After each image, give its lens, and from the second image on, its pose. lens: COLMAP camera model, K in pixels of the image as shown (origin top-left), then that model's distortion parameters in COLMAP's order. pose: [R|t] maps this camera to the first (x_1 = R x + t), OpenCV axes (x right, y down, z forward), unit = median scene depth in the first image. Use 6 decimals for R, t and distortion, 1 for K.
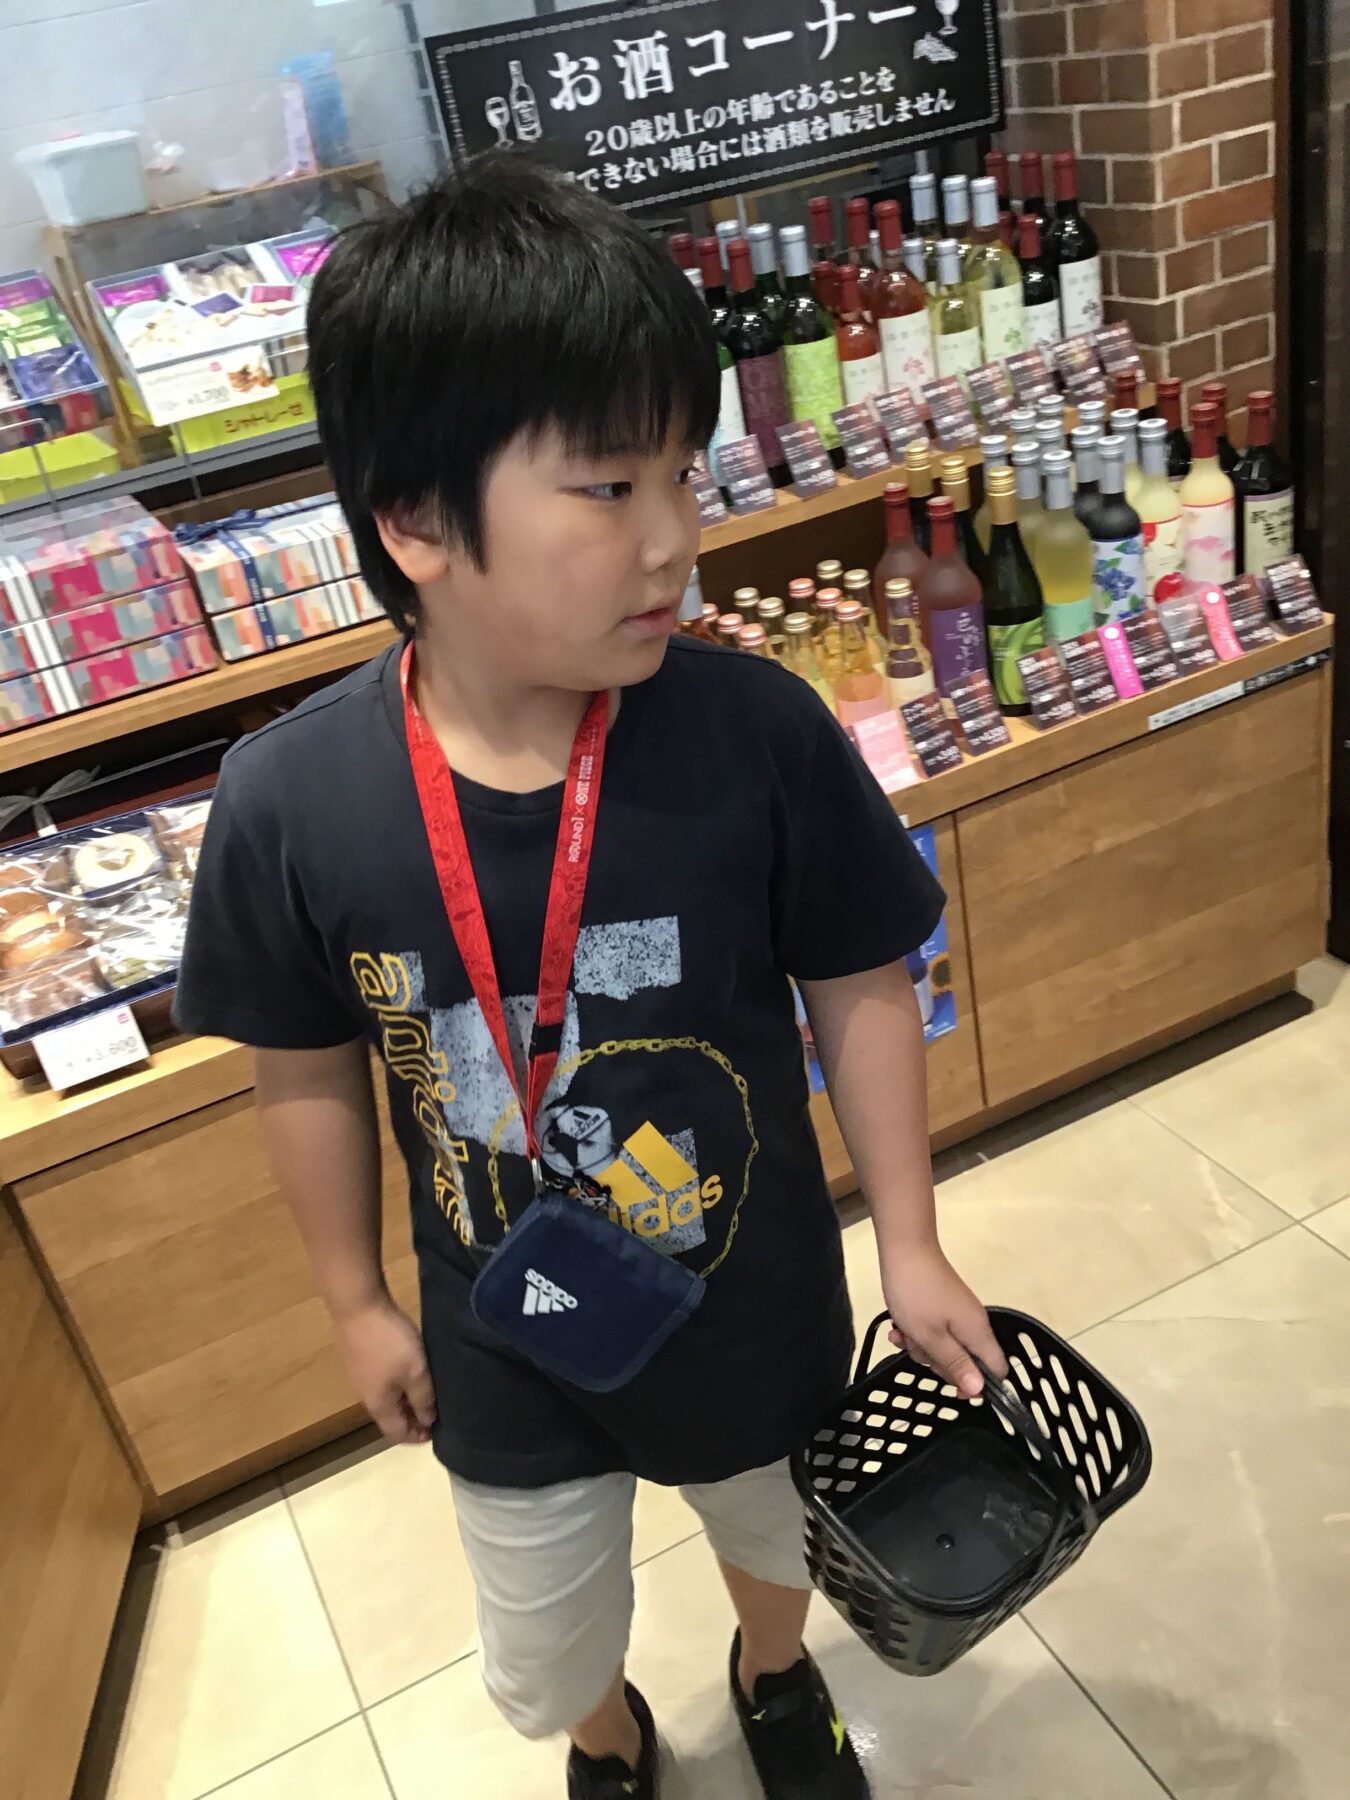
lens RADIAL K [[1650.9, 0, 675.0], [0, 1650.9, 900.0], [0, 0, 1]] dist [0.051863, -0.119218]
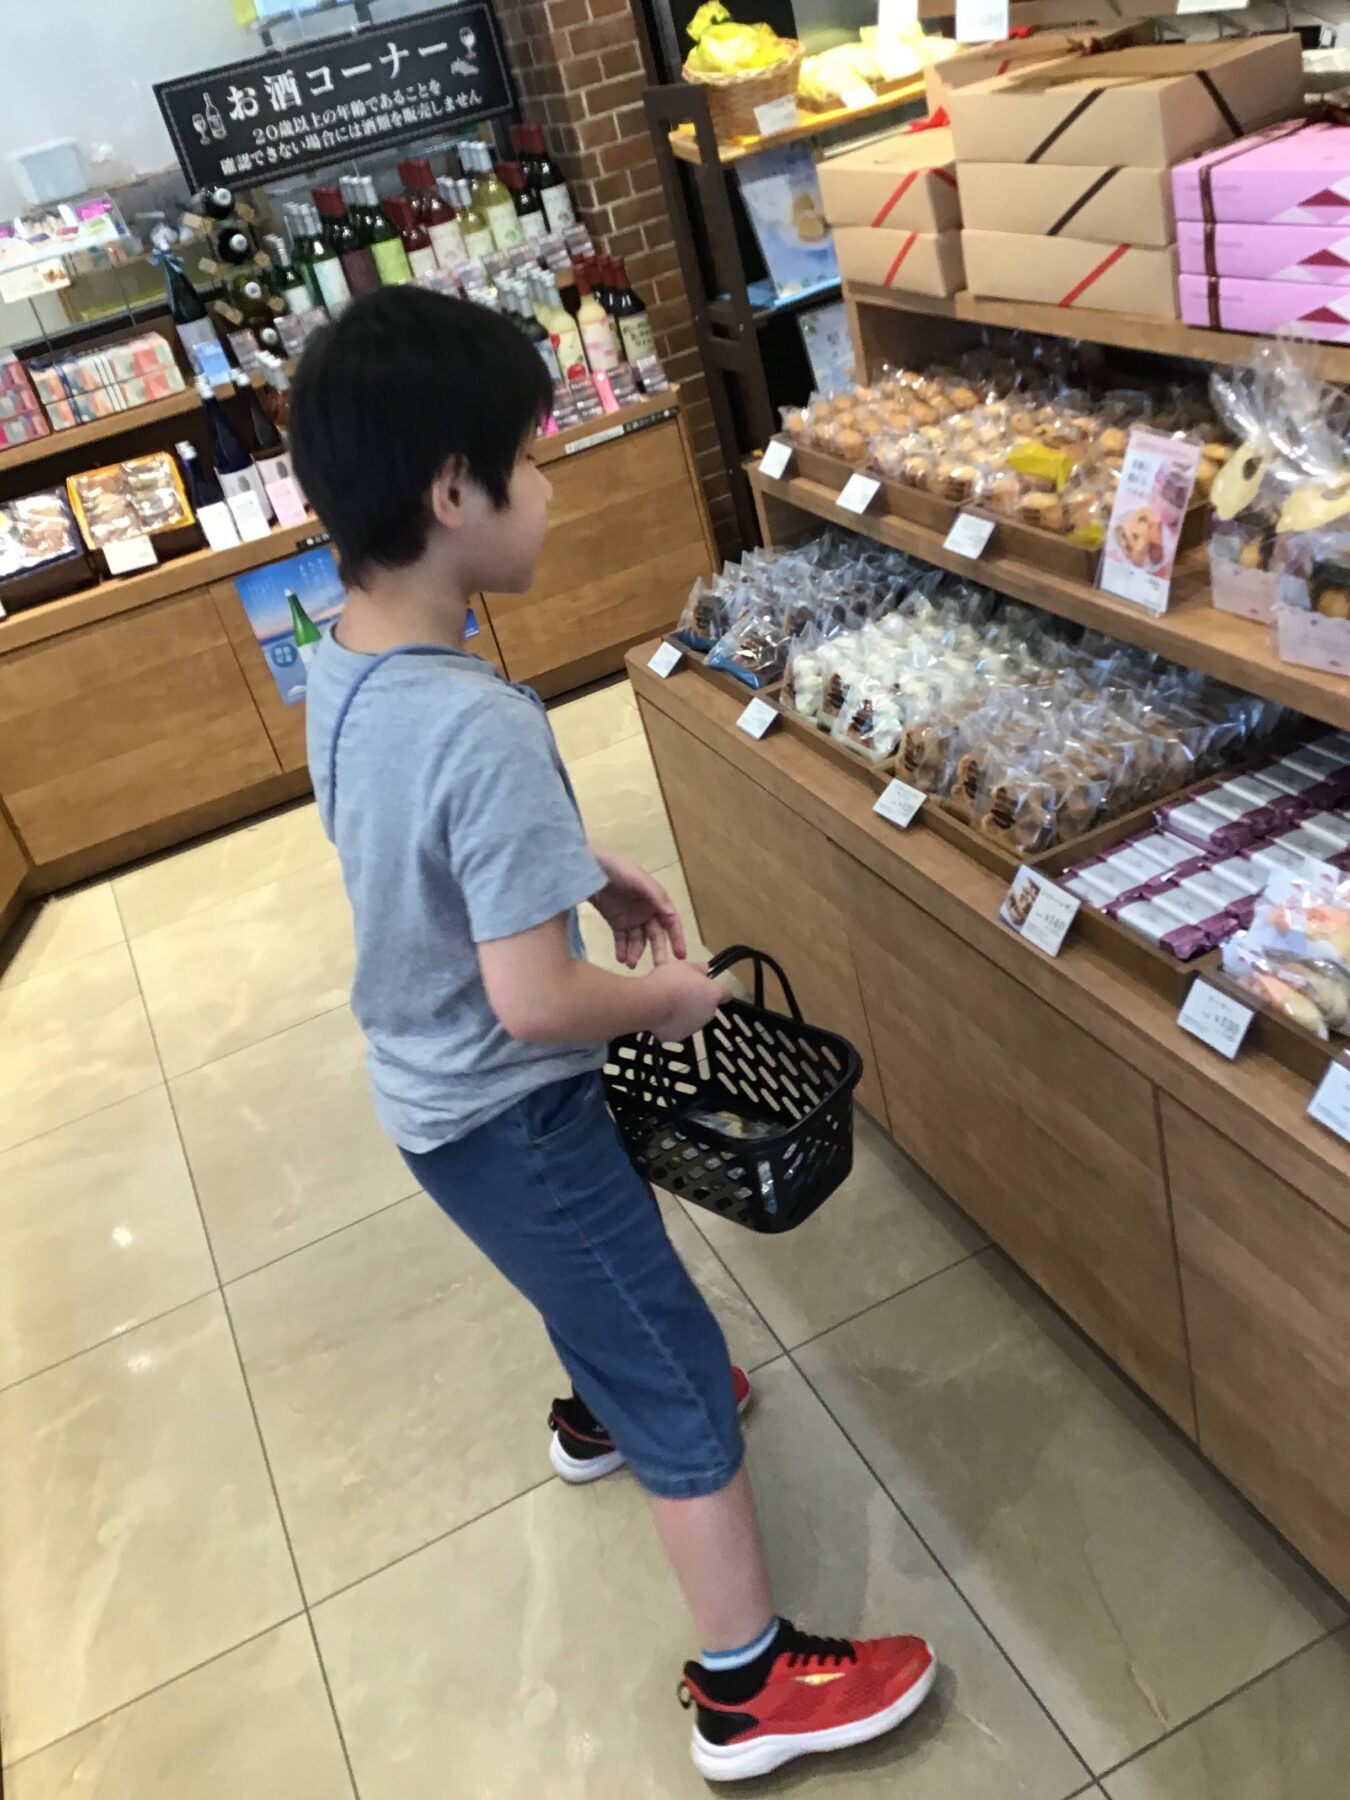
lens RADIAL K [[1571.9, 0, 675.0], [0, 1571.9, 900.0], [0, 0, 1]] dist [0.102683, -0.180510]
pose [[0.997105, -0.027397, -0.070935, 0.496940], [0.030162, 0.998814, 0.038218, 0.310802], [0.069804, -0.040246, 0.996749, -0.708285]]
